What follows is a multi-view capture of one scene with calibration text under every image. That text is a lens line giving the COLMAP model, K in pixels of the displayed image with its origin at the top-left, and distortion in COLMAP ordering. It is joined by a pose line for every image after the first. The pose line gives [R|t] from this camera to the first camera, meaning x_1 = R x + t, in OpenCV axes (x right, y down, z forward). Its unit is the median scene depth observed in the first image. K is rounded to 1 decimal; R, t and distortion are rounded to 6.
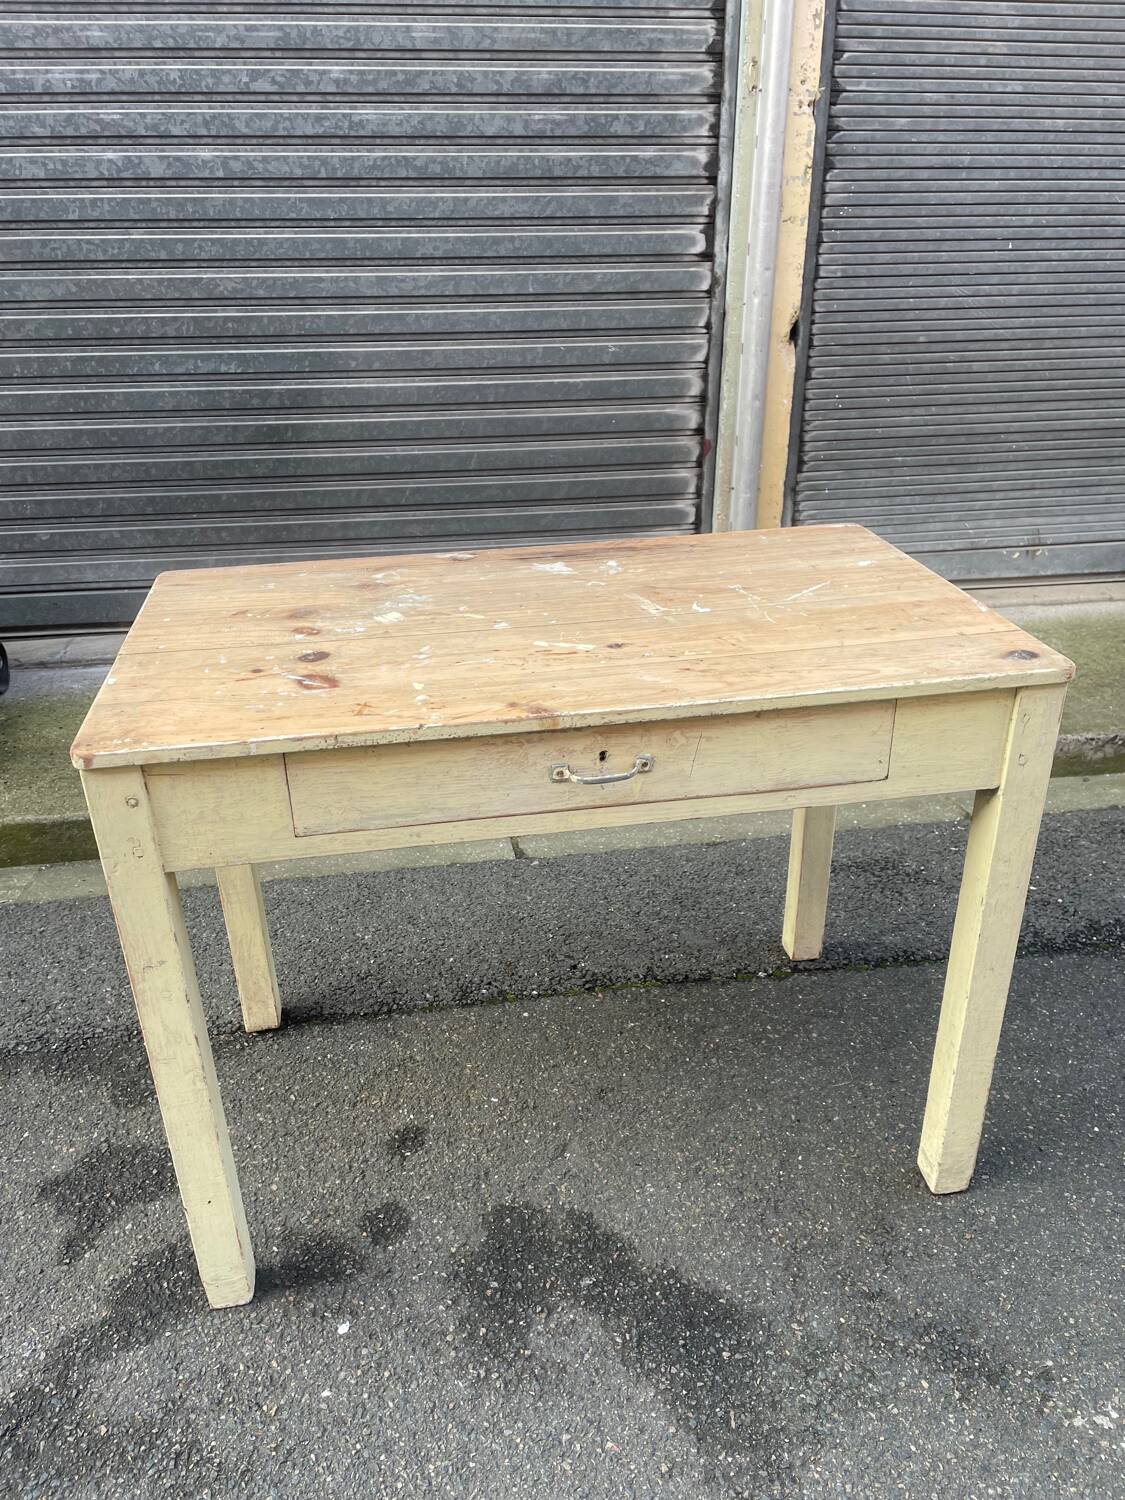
lens RADIAL K [[1131.0, 0, 559.8], [0, 1131.0, 752.6], [0, 0, 1]] dist [0.090054, -0.110814]
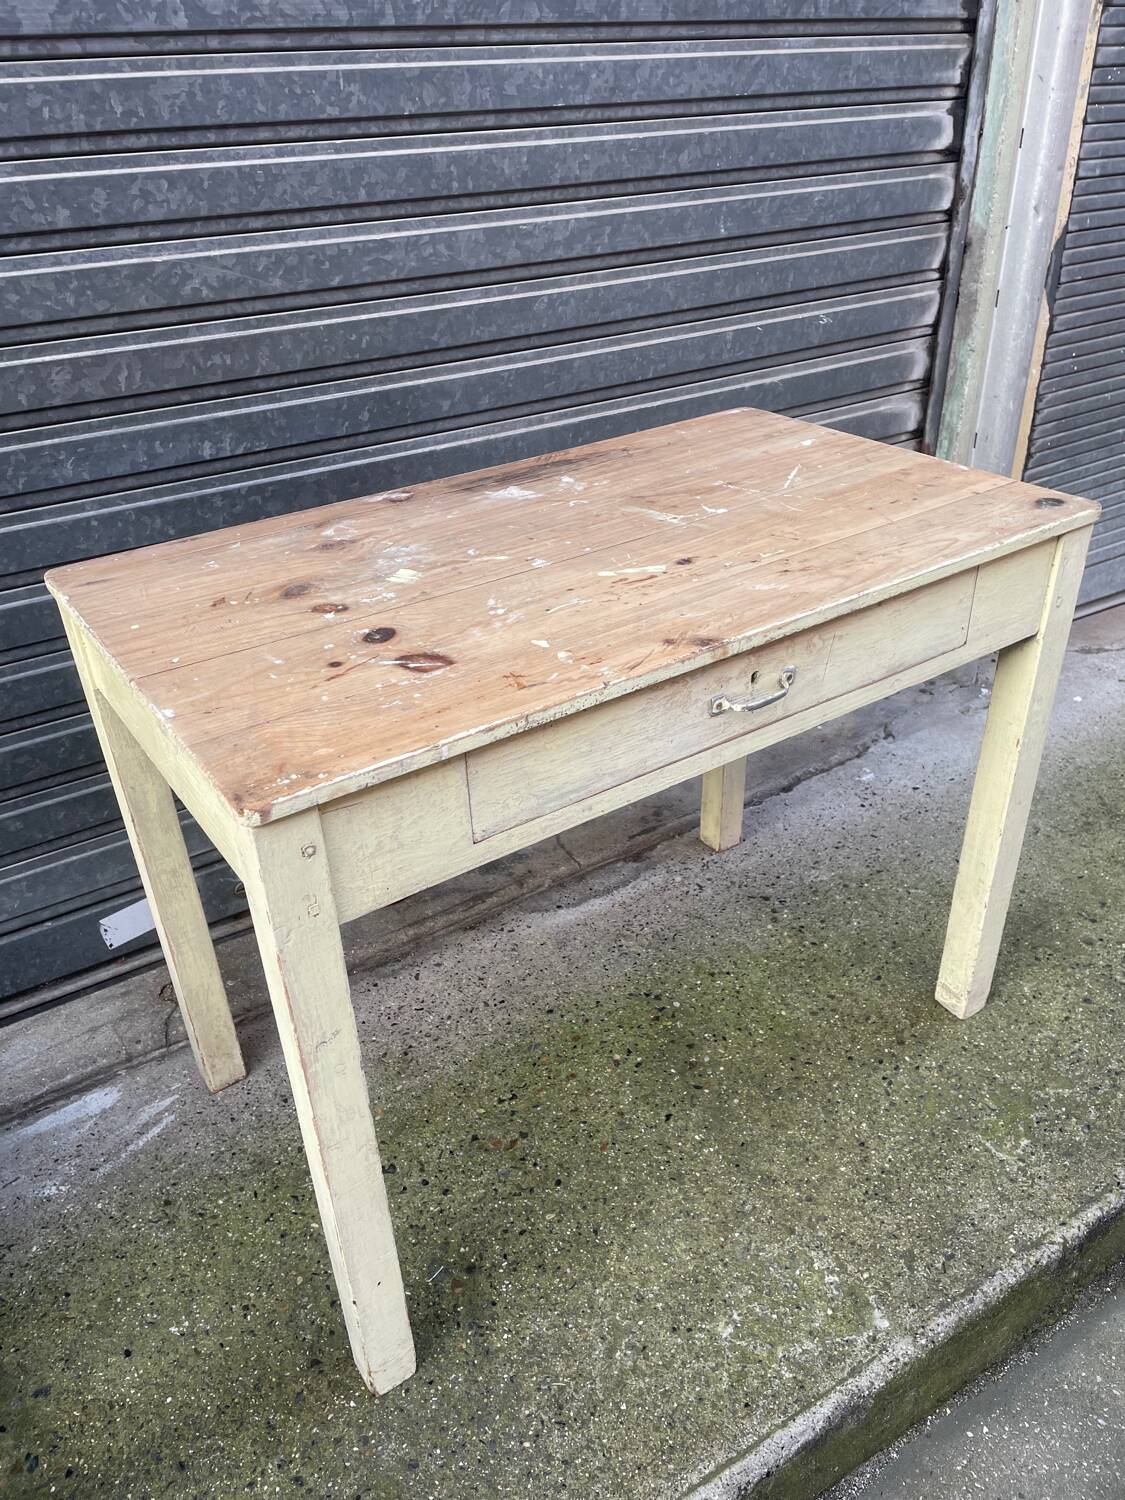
lens RADIAL K [[1131.0, 0, 554.6], [0, 1131.0, 755.8], [0, 0, 1]] dist [0.090054, -0.110814]
pose [[0.913963, -0.229264, 0.334827, -0.361064], [0.207764, 0.973136, 0.099203, -0.235444], [-0.348575, -0.021102, 0.937043, 0.514077]]
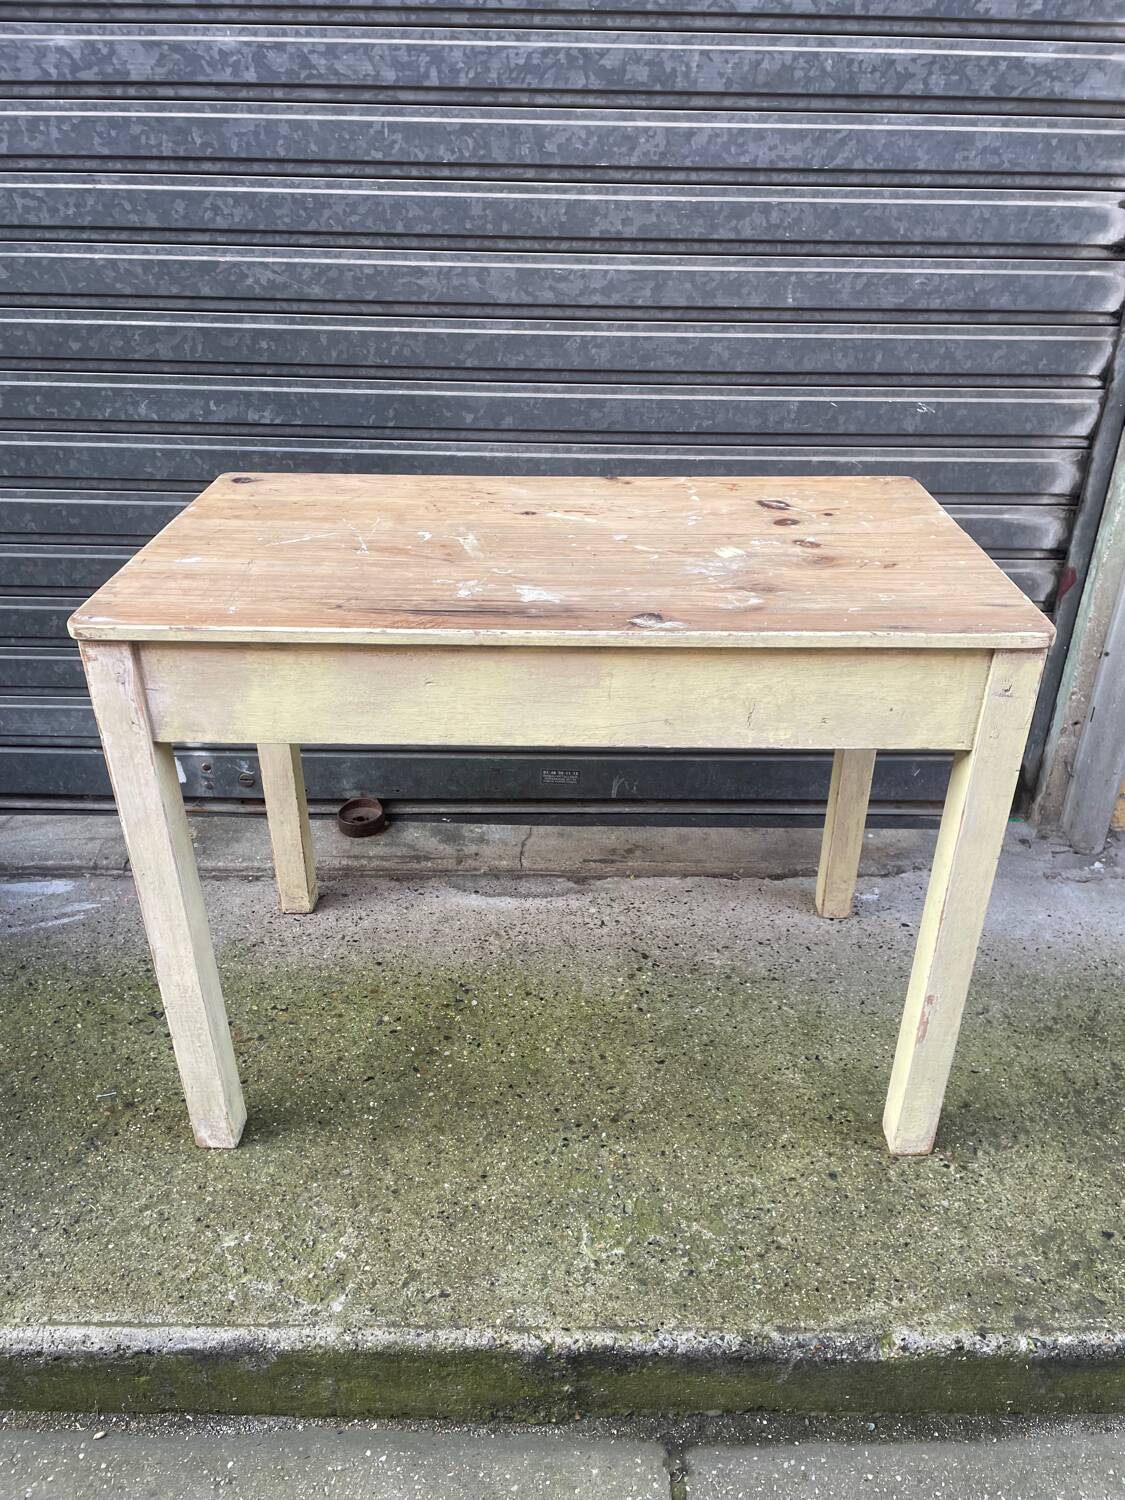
lens RADIAL K [[1131.0, 0, 578.0], [0, 1131.0, 753.4], [0, 0, 1]] dist [0.090054, -0.110814]
pose [[0.989155, 0.088352, -0.117326, -0.044071], [-0.084298, 0.995674, 0.039090, -0.205345], [0.120272, -0.028776, 0.992324, 0.442879]]
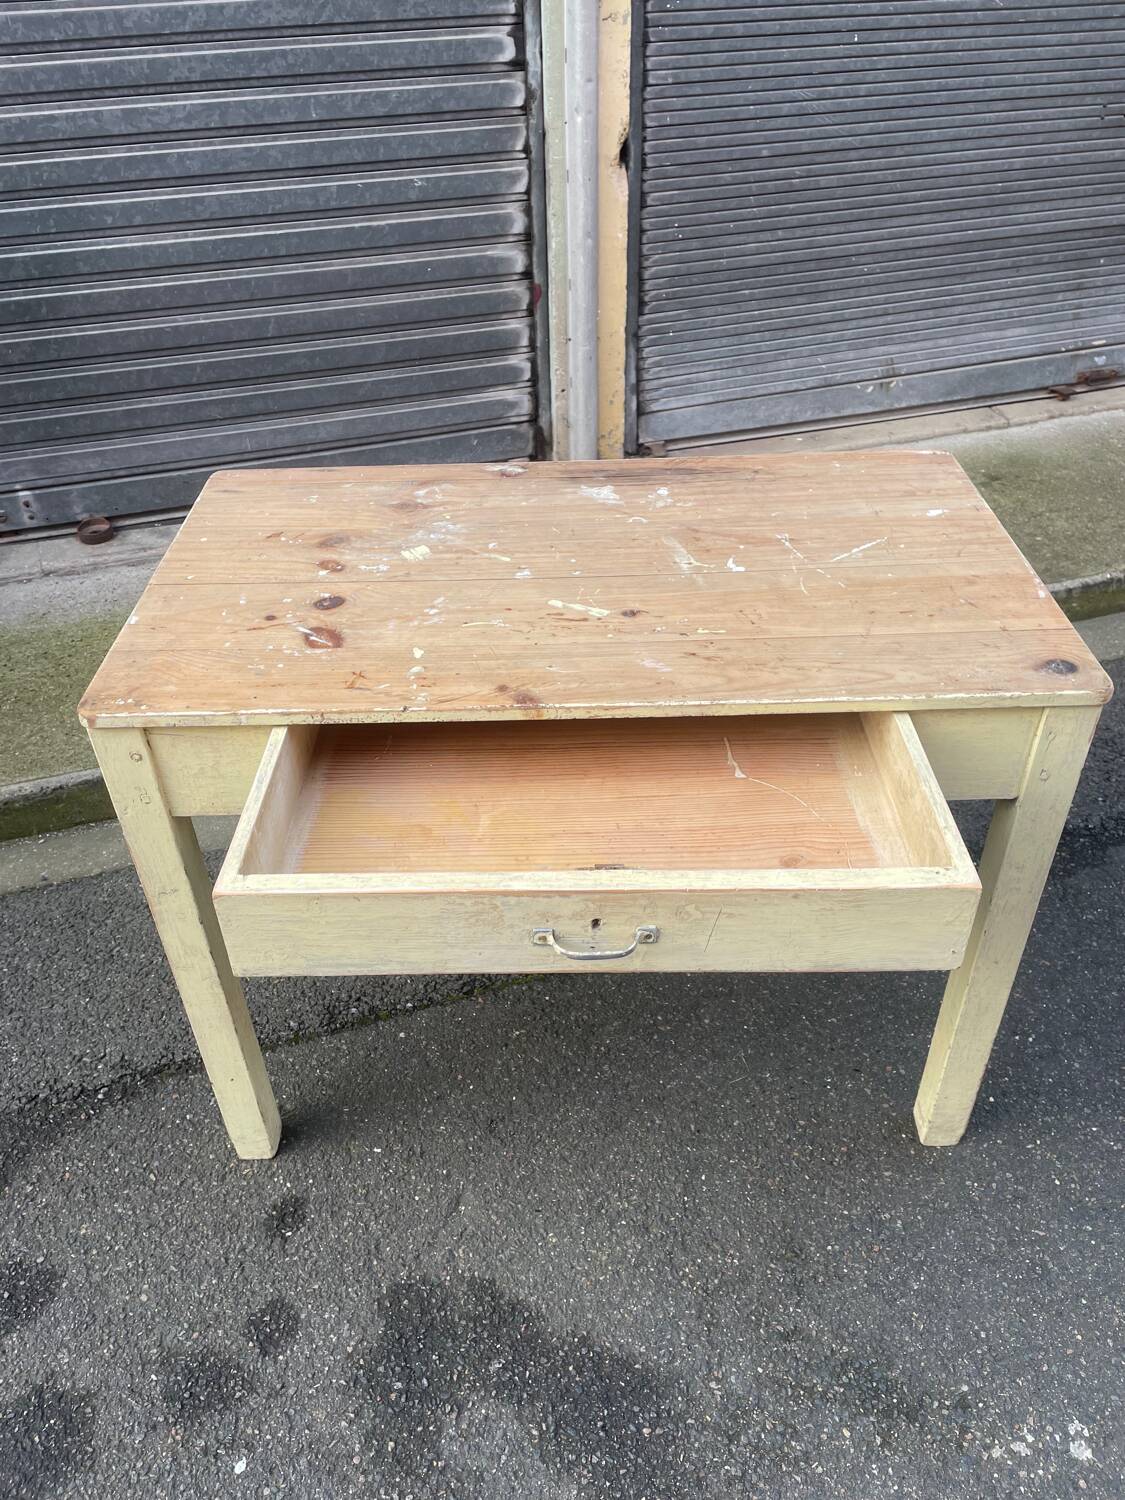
lens RADIAL K [[1131.0, 0, 554.1], [0, 1131.0, 747.1], [0, 0, 1]] dist [0.090054, -0.110814]
pose [[0.988662, -0.102837, 0.109415, 0.009182], [0.080932, 0.978716, 0.188585, -0.099475], [-0.126480, -0.177591, 0.975943, 0.073194]]
